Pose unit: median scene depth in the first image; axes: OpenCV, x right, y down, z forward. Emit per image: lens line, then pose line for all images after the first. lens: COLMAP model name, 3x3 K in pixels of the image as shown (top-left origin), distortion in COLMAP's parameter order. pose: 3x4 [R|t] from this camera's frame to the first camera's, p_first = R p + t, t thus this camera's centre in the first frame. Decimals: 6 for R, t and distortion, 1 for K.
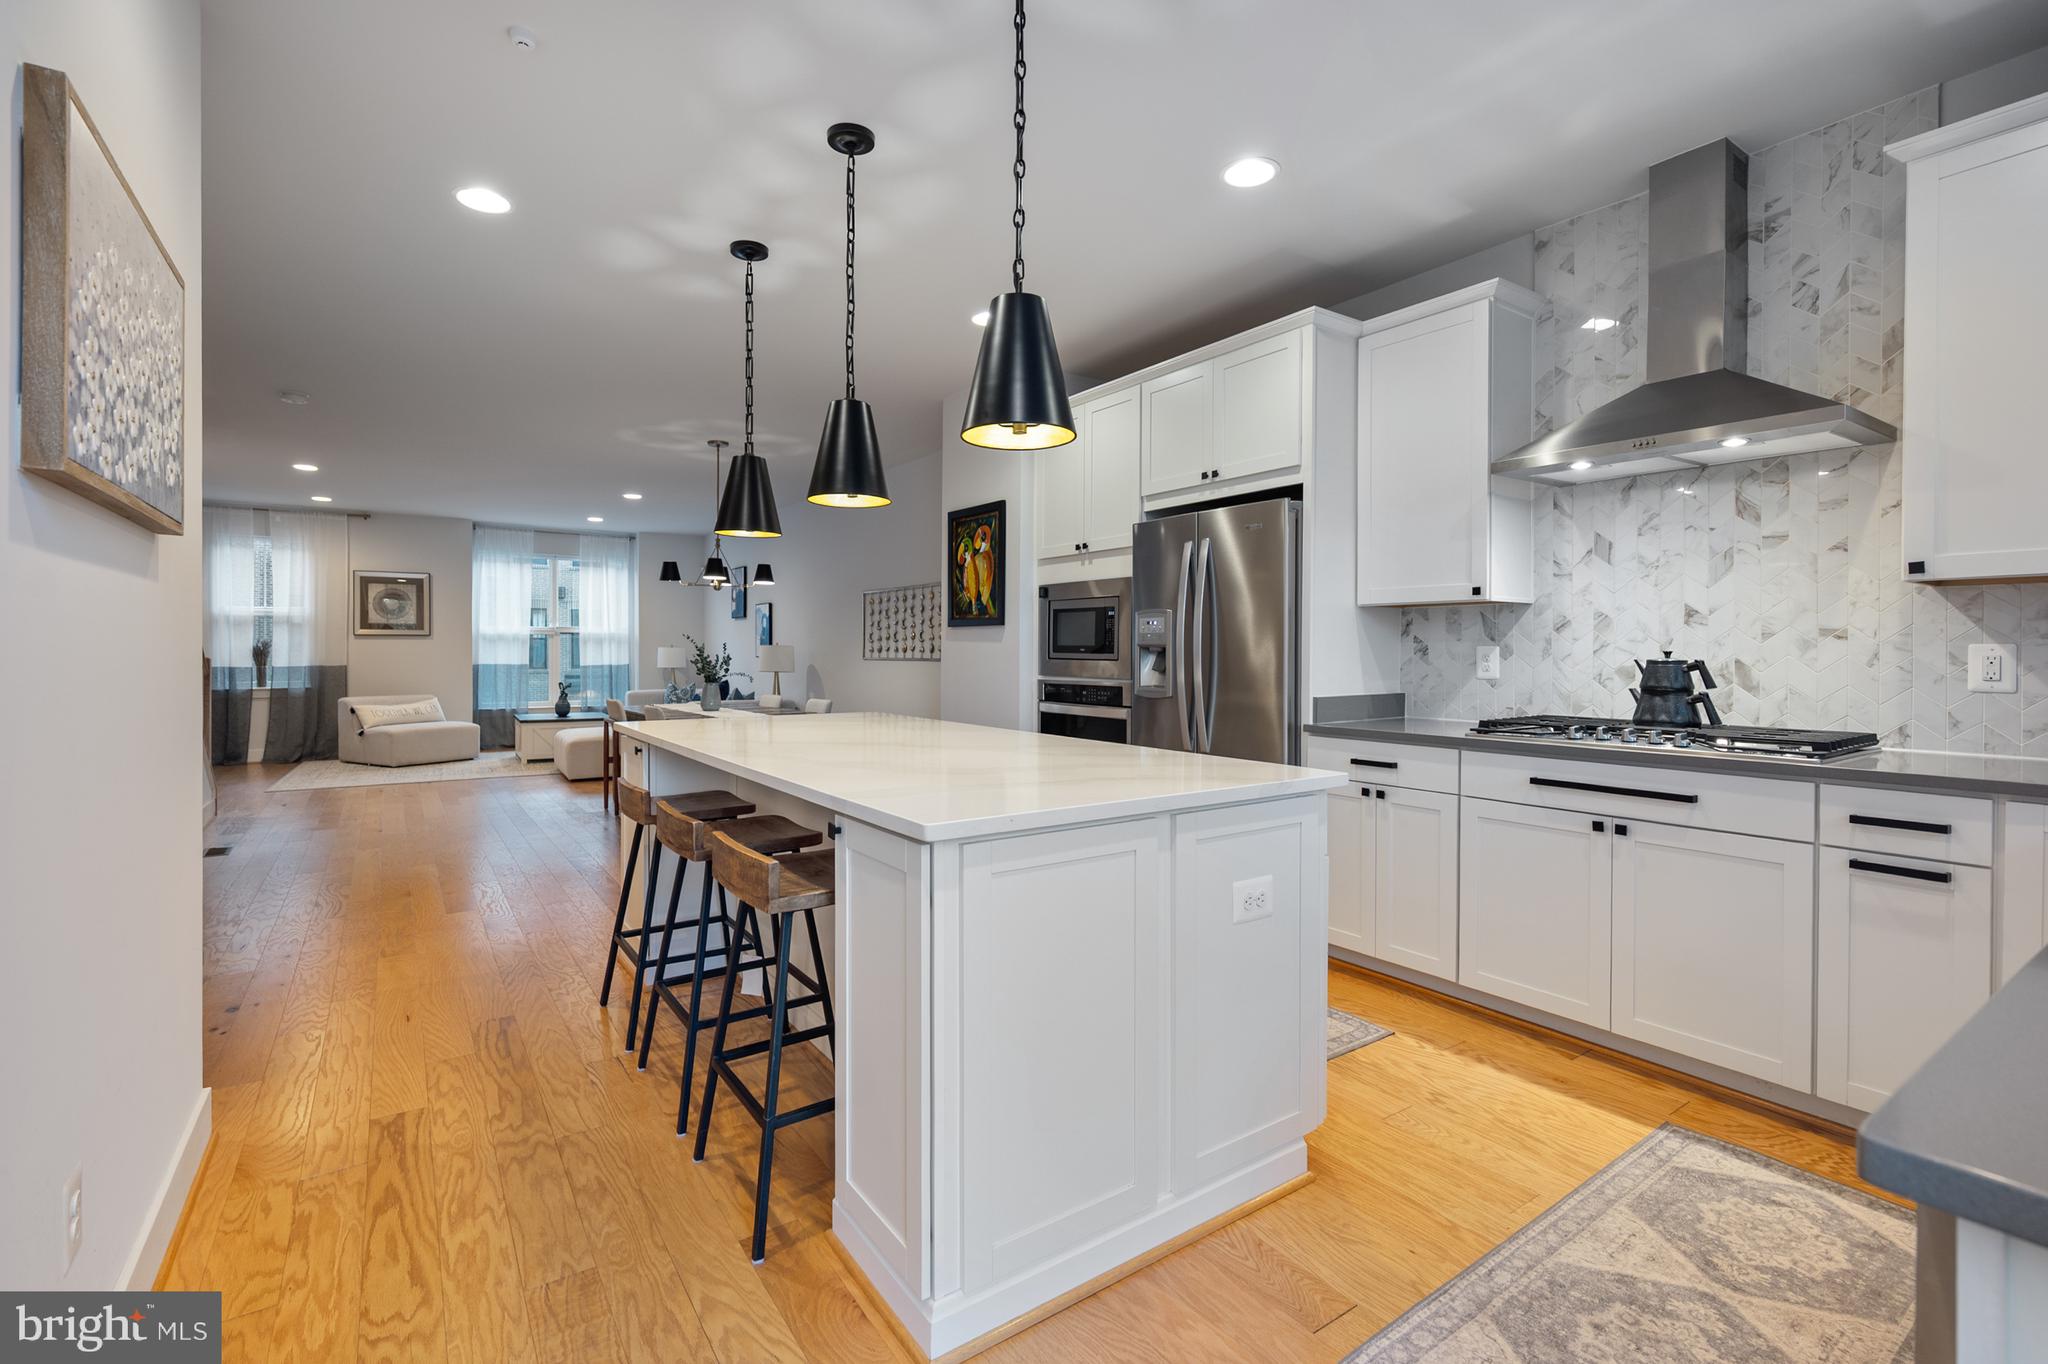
lens RADIAL K [[918.5, 0, 1024.6], [0, 918.5, 658.3], [0, 0, 1]] dist [-0.000349, -0.000334]
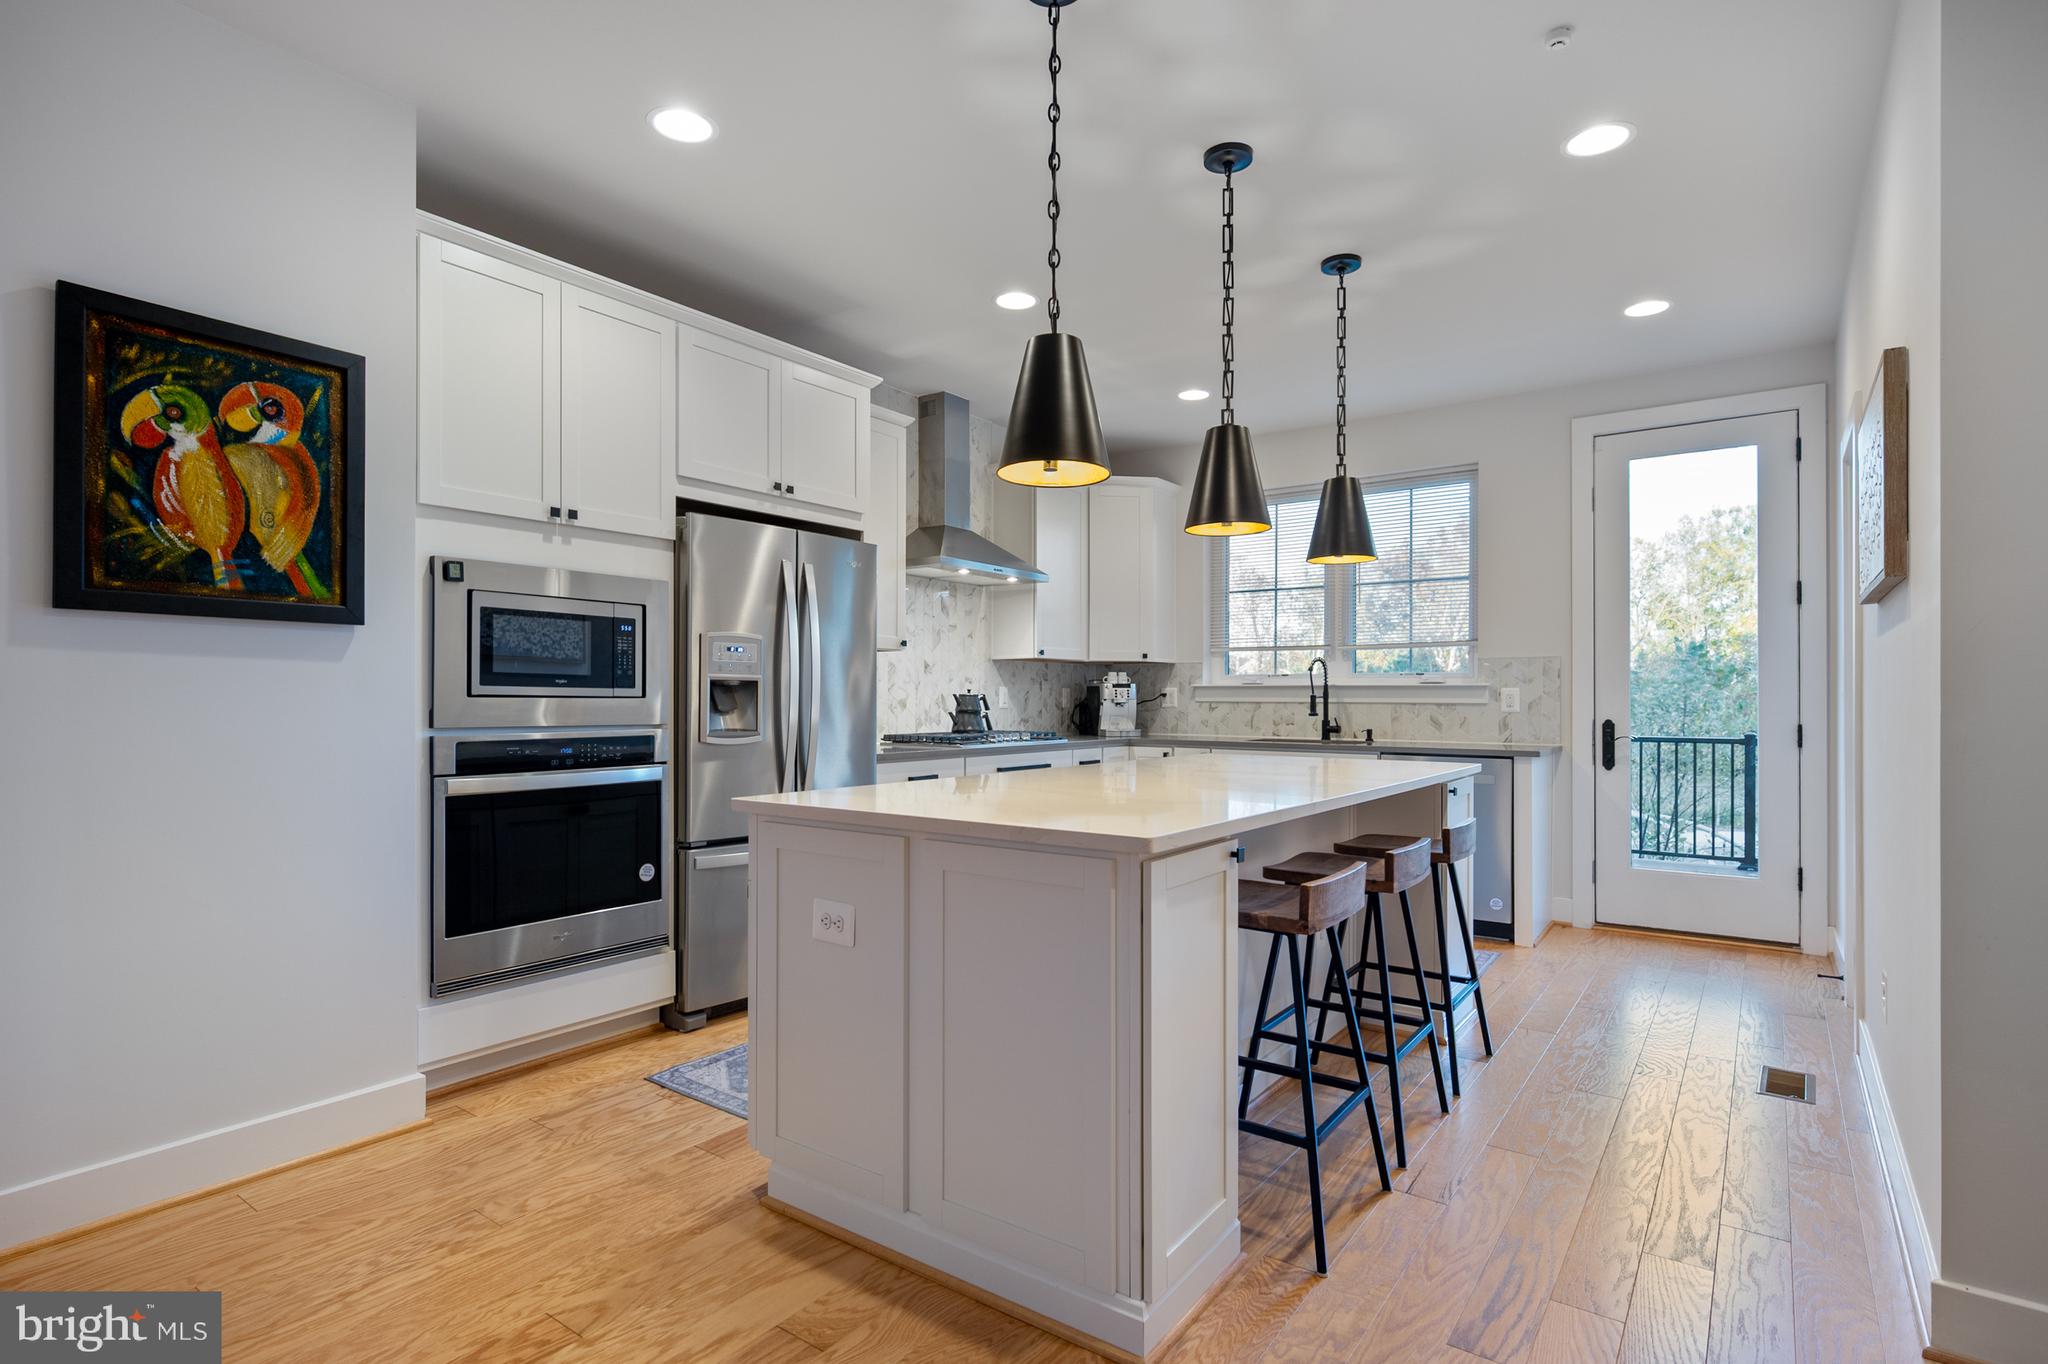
lens RADIAL K [[1020.8, 0, 1015.0], [0, 1020.8, 698.4], [0, 0, 1]] dist [-0.001039, -0.000267]
pose [[-0.326043, -0.002838, 0.945351, -0.838379], [0.005128, 0.999975, 0.004771, 0.000549], [-0.945341, 0.006403, -0.326020, 1.154218]]
